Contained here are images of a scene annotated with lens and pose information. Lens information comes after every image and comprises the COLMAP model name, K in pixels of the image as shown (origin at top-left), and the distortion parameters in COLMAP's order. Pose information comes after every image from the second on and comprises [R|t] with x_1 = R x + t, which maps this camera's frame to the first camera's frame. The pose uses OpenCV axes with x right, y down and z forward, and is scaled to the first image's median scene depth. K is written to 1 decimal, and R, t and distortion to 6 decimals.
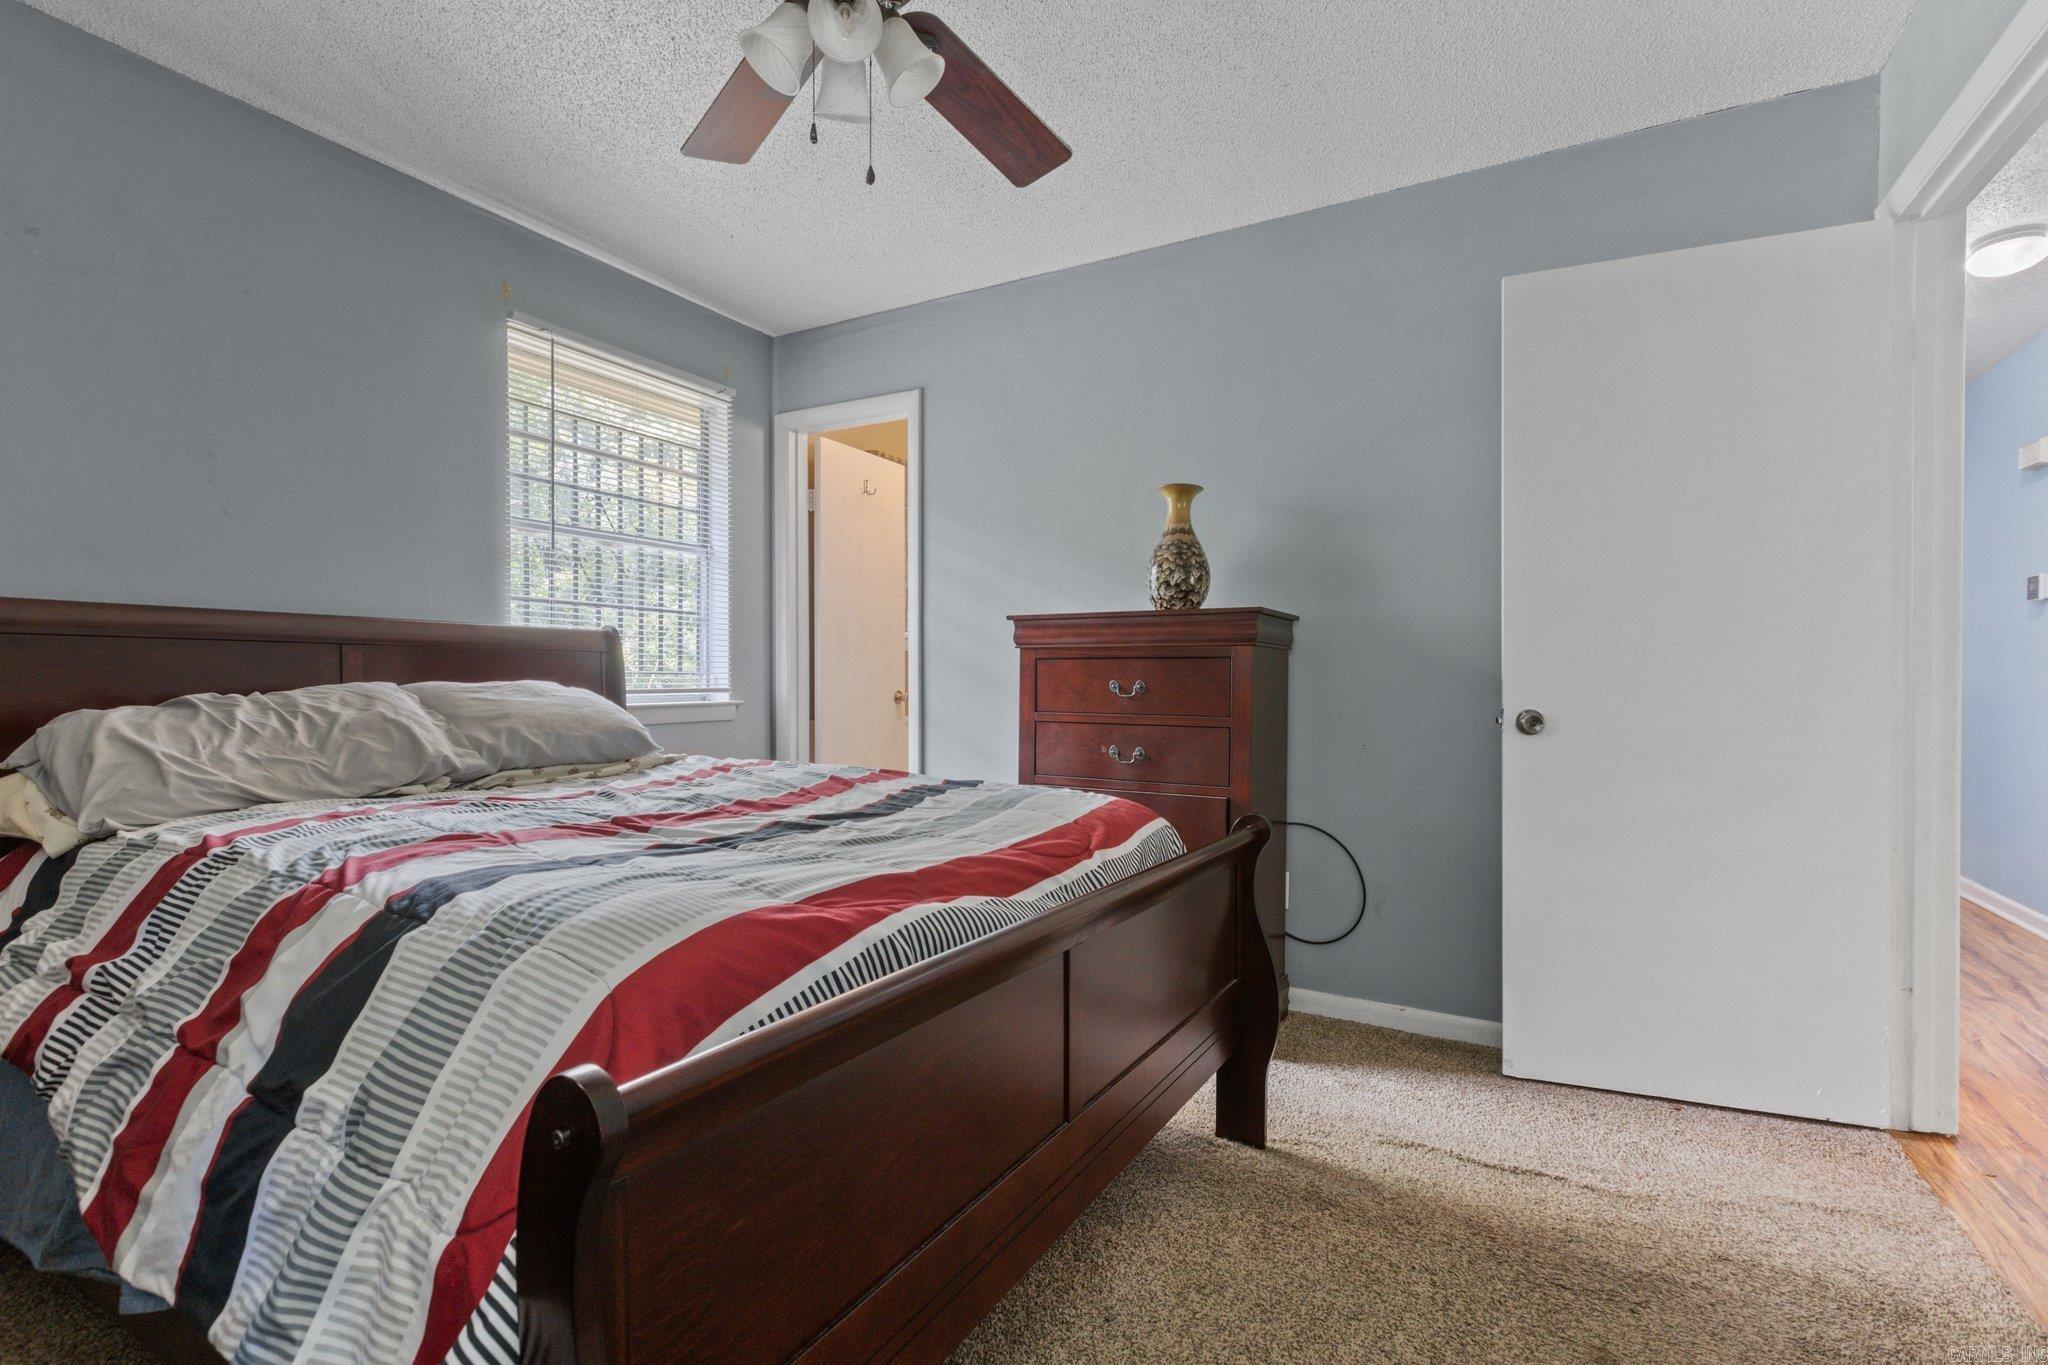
lens RADIAL K [[928.5, 0, 1018.3], [0, 928.5, 685.6], [0, 0, 1]] dist [0.004515, -0.000890]
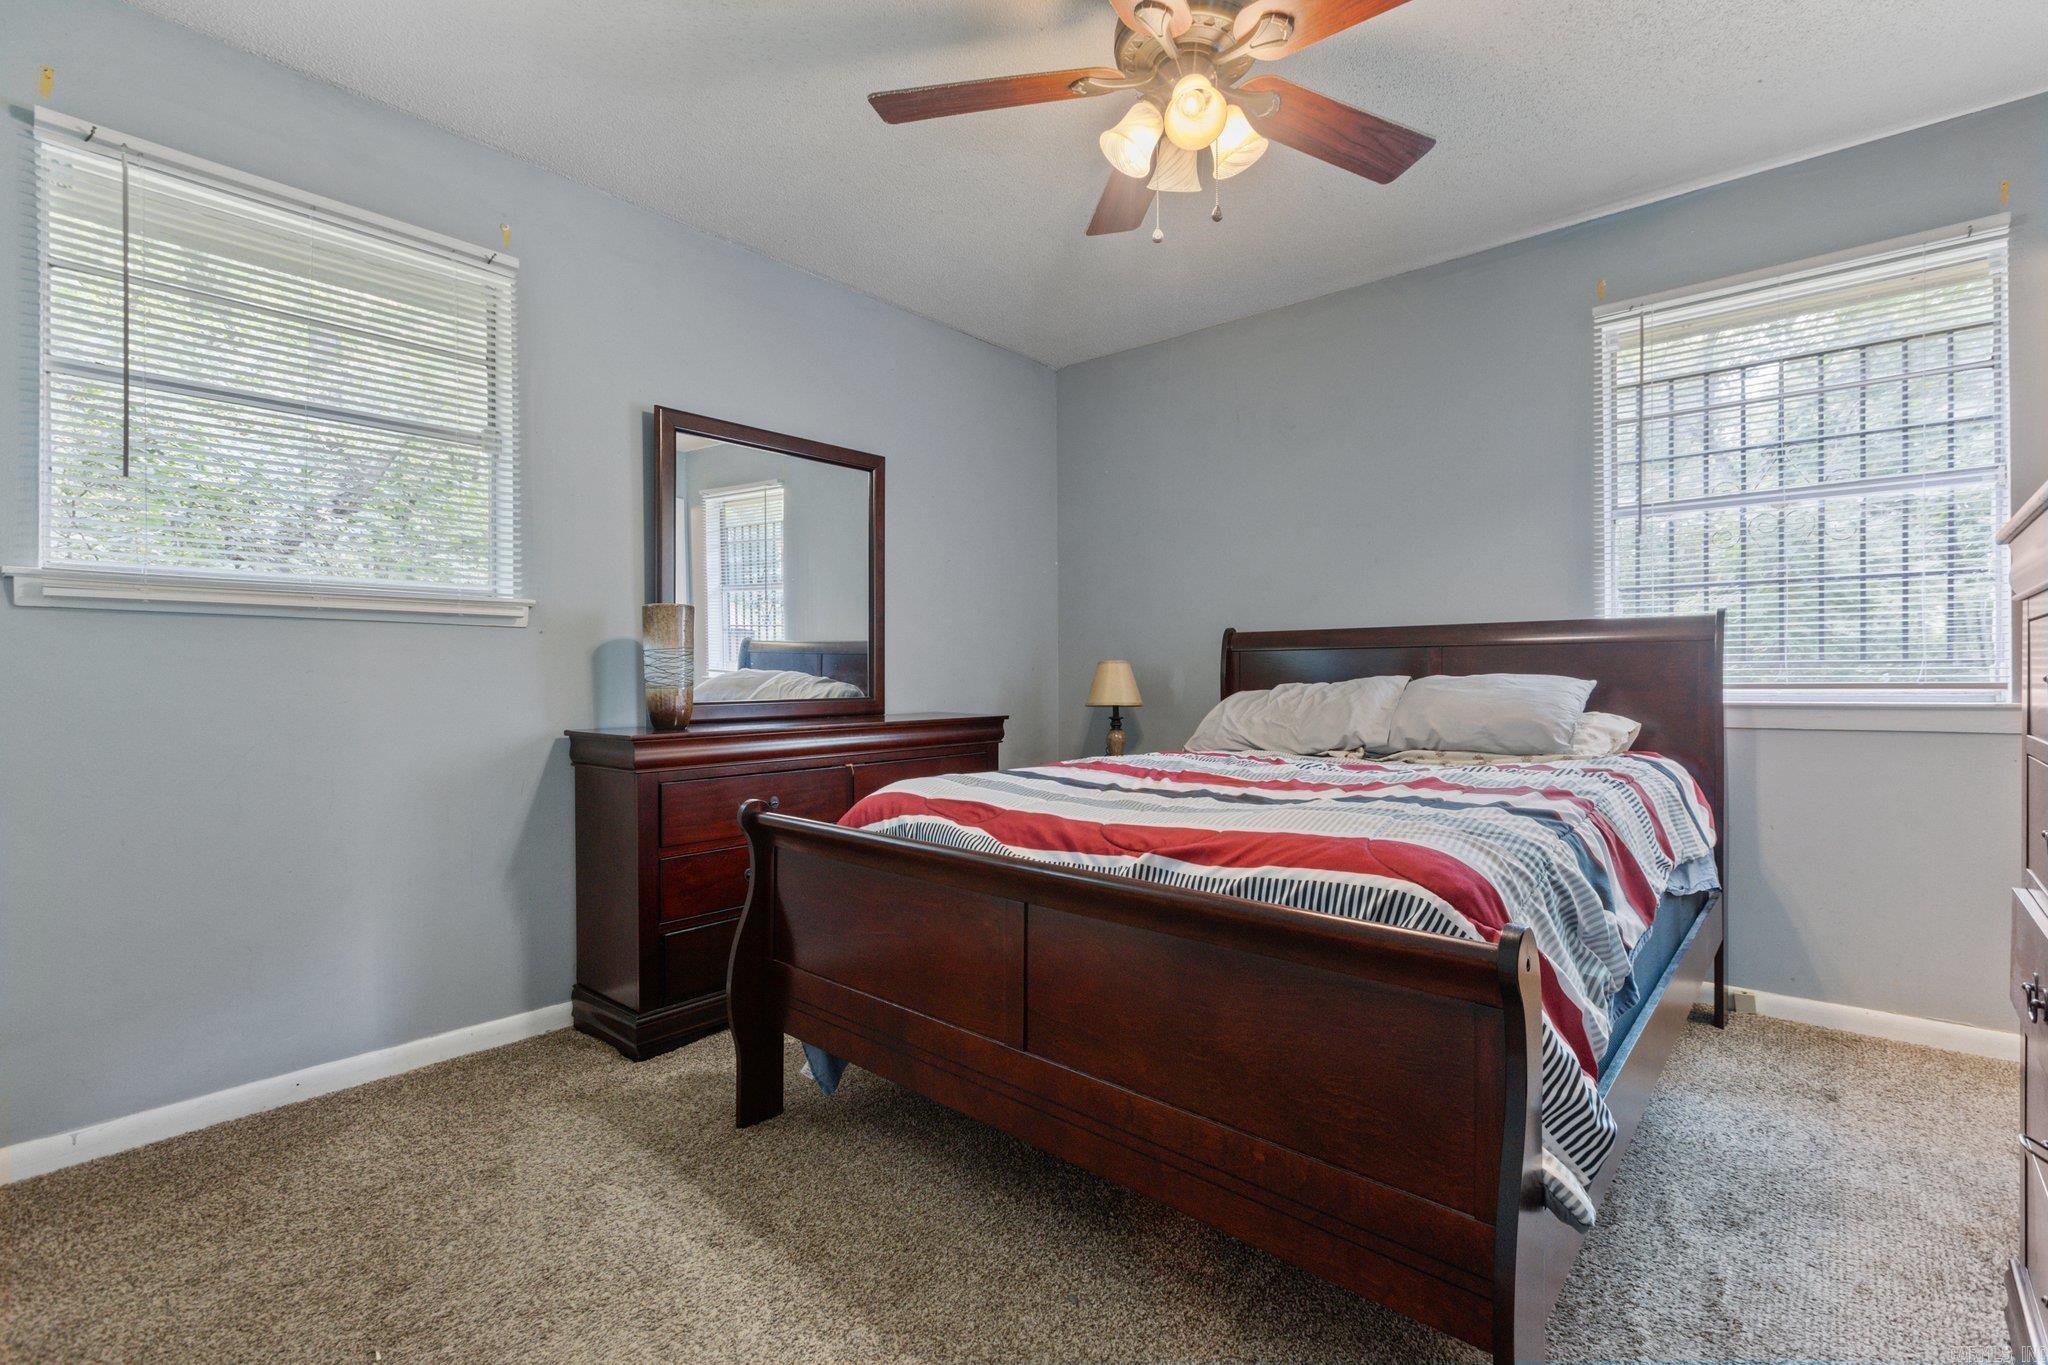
lens RADIAL K [[928.5, 0, 1022.1], [0, 928.5, 676.4], [0, 0, 1]] dist [0.004515, -0.000890]
pose [[-0.182001, -0.005462, -0.983283, 0.549951], [-0.006591, 0.999969, -0.004335, 0.005736], [0.983276, 0.005692, -0.182031, 0.570606]]
